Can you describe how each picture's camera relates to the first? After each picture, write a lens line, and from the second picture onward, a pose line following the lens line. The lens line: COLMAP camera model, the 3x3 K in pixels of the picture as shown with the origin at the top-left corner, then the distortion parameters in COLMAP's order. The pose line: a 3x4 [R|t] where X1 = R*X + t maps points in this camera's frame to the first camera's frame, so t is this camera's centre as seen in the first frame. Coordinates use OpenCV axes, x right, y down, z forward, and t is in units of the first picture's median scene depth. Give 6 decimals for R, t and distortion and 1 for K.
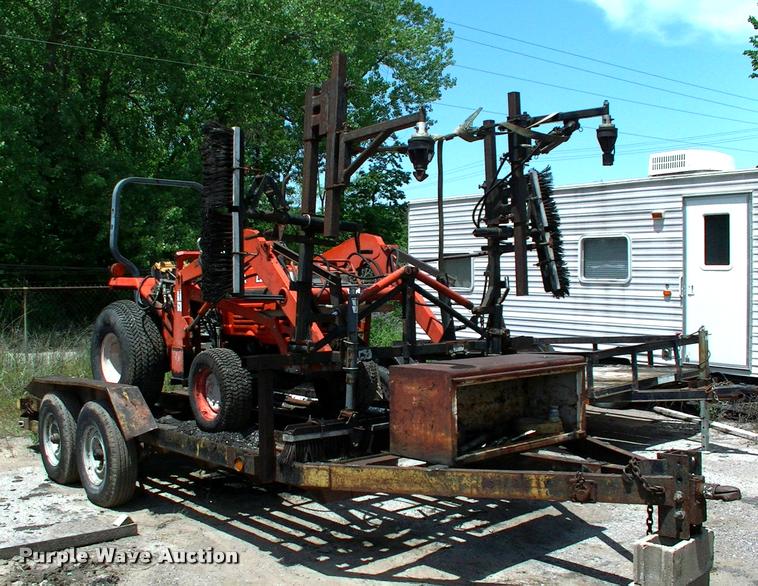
lens RADIAL K [[834.2, 0, 396.2], [0, 834.2, 293.6], [0, 0, 1]] dist [-0.123281, 0.015590]
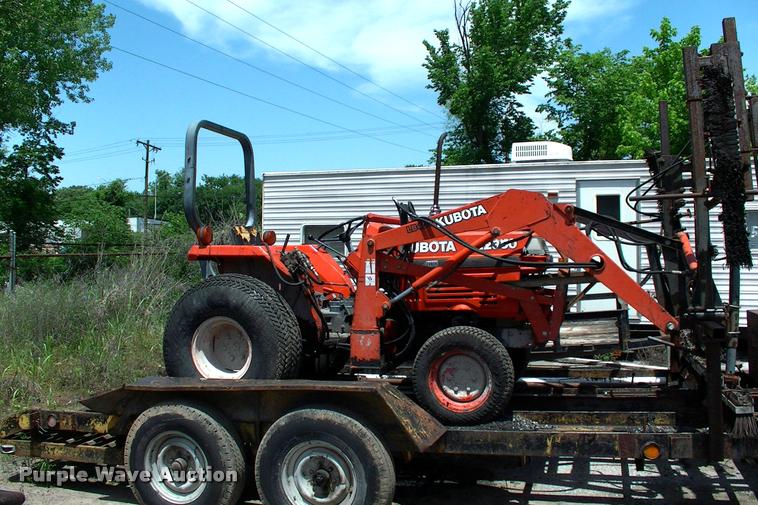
lens RADIAL K [[705.8, 0, 417.9], [0, 705.8, 233.8], [0, 0, 1]] dist [-0.131904, 0.010519]
pose [[0.833263, 0.009160, 0.552801, -0.619229], [0.014425, 0.999162, -0.038299, -0.002640], [-0.552689, 0.039887, 0.832432, 0.390795]]
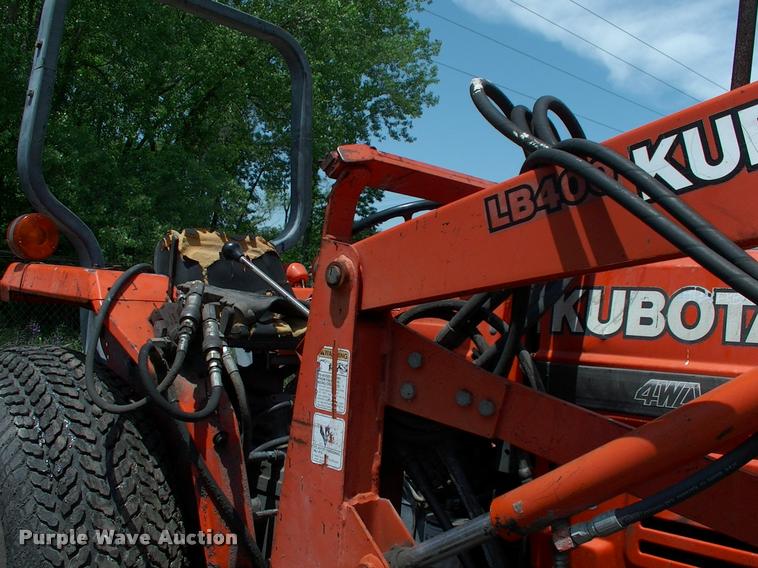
lens RADIAL K [[777.1, 0, 379.0], [0, 777.1, 284.0], [0, 0, 1]] dist [-0.168006, 0.094481]
pose [[0.994610, 0.082106, 0.063318, -0.267621], [-0.079707, 0.996034, -0.039525, -0.013150], [-0.066312, 0.034265, 0.997210, 0.838555]]
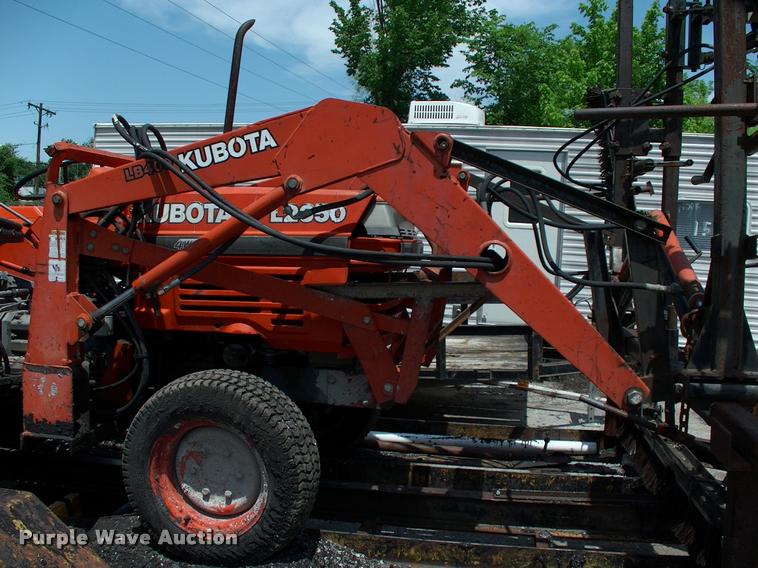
lens RADIAL K [[705.2, 0, 388.2], [0, 705.2, 285.2], [0, 0, 1]] dist [-0.153788, 0.065729]
pose [[0.786991, -0.007457, 0.616919, -0.348998], [-0.033220, 0.997964, 0.054441, -0.001661], [-0.616069, -0.063339, 0.785141, 0.625259]]
